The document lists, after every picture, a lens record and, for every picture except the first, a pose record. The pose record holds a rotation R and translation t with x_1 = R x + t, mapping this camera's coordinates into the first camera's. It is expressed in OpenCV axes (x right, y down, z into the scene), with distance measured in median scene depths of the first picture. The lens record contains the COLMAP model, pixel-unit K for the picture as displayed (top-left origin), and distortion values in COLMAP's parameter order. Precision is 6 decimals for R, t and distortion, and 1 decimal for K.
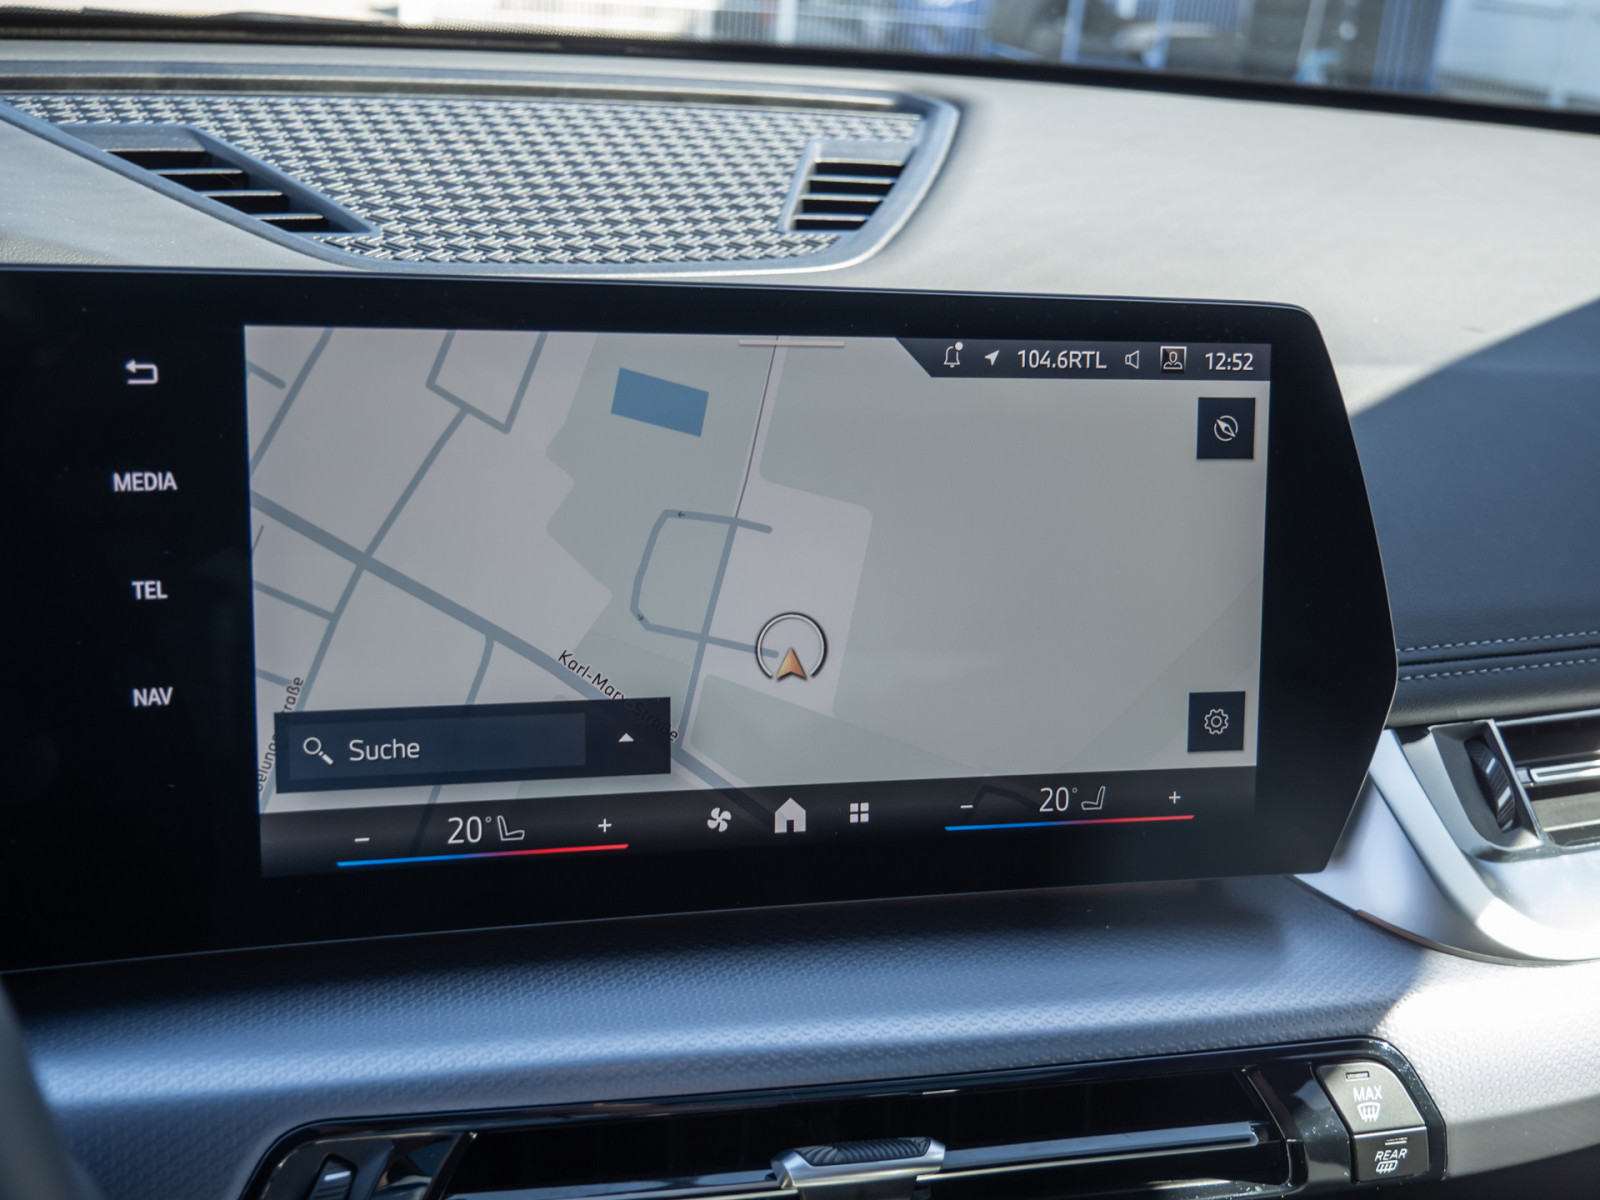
lens RADIAL K [[1709.2, 0, 800.0], [0, 1709.2, 600.0], [0, 0, 1]] dist [-0.004375, 0.000501]
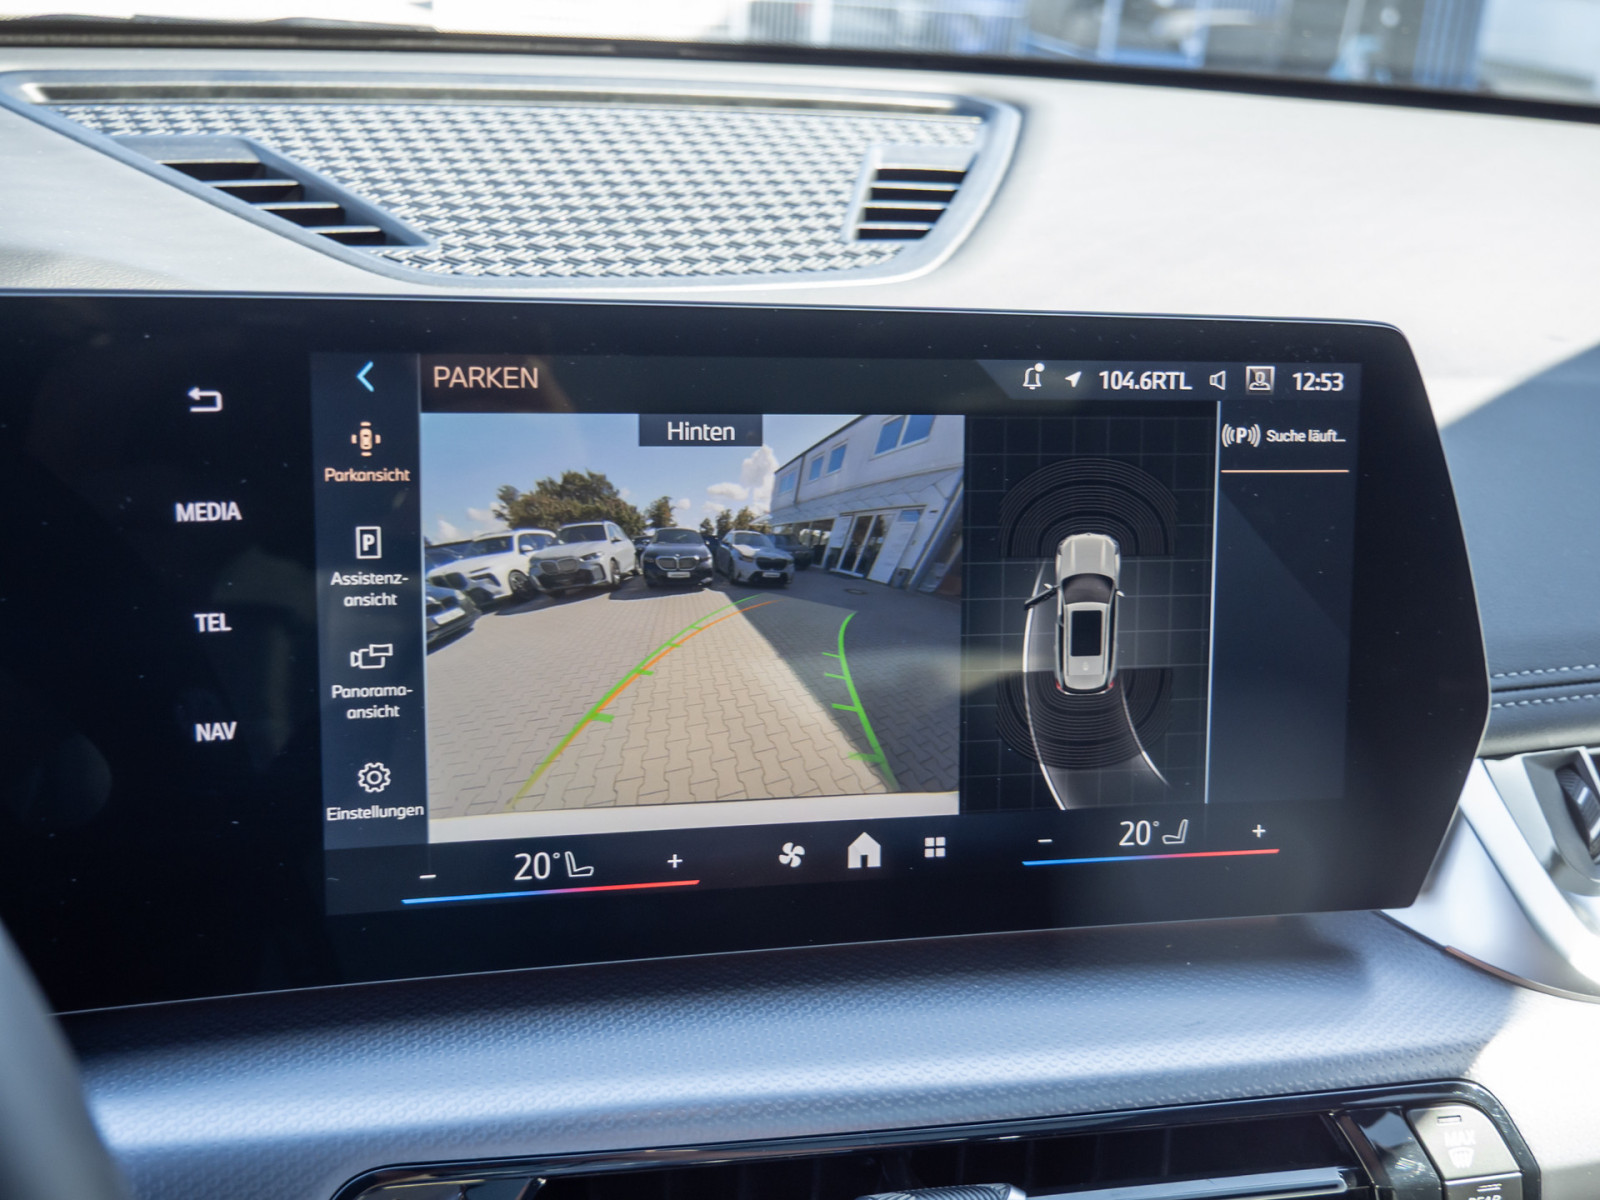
lens RADIAL K [[1711.5, 0, 800.0], [0, 1711.5, 600.0], [0, 0, 1]] dist [-0.005487, 0.013662]
pose [[0.999792, 0.000981, -0.020371, -0.021288], [-0.000877, 0.999987, 0.005116, -0.020097], [0.020376, -0.005097, 0.999779, 0.024709]]
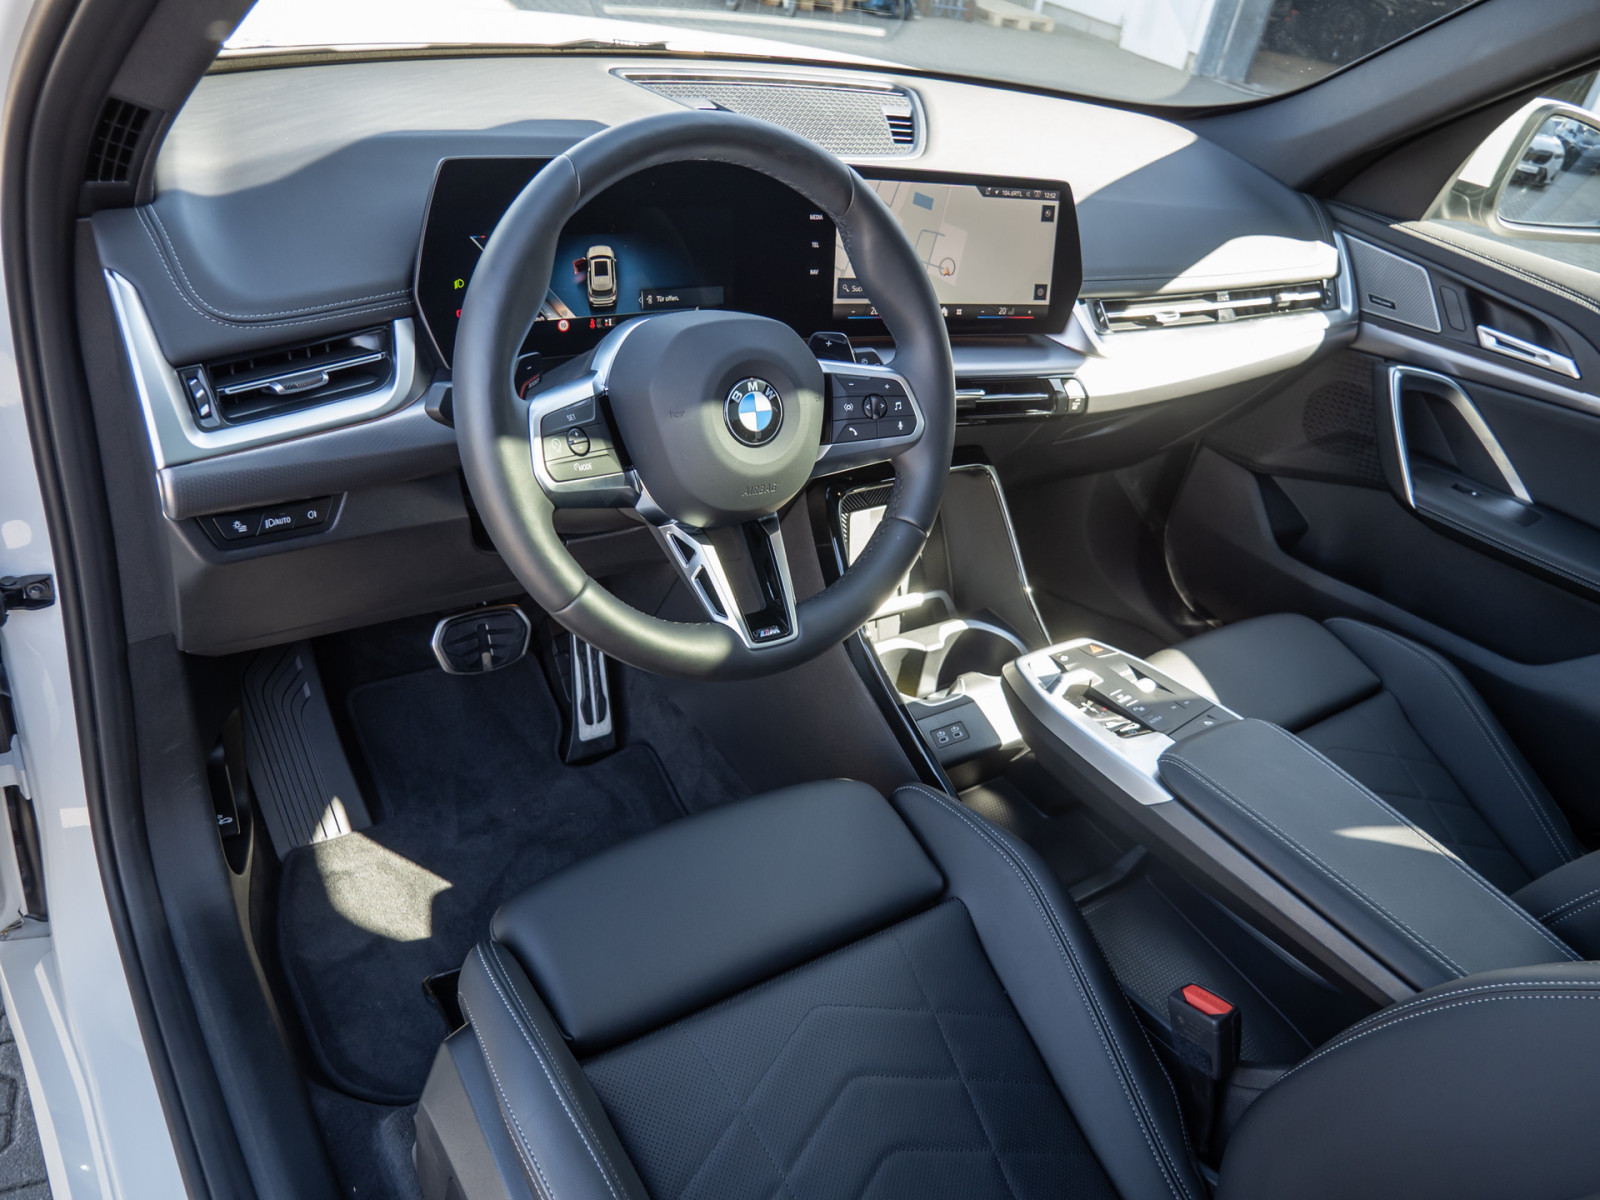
lens RADIAL K [[1184.1, 0, 803.0], [0, 1184.1, 649.1], [0, 0, 1]] dist [-0.082399, 0.000144]
pose [[0.972109, -0.054762, 0.228047, -0.922034], [-0.004368, 0.967962, 0.251058, 0.189049], [-0.234489, -0.245052, 0.940725, -1.556627]]
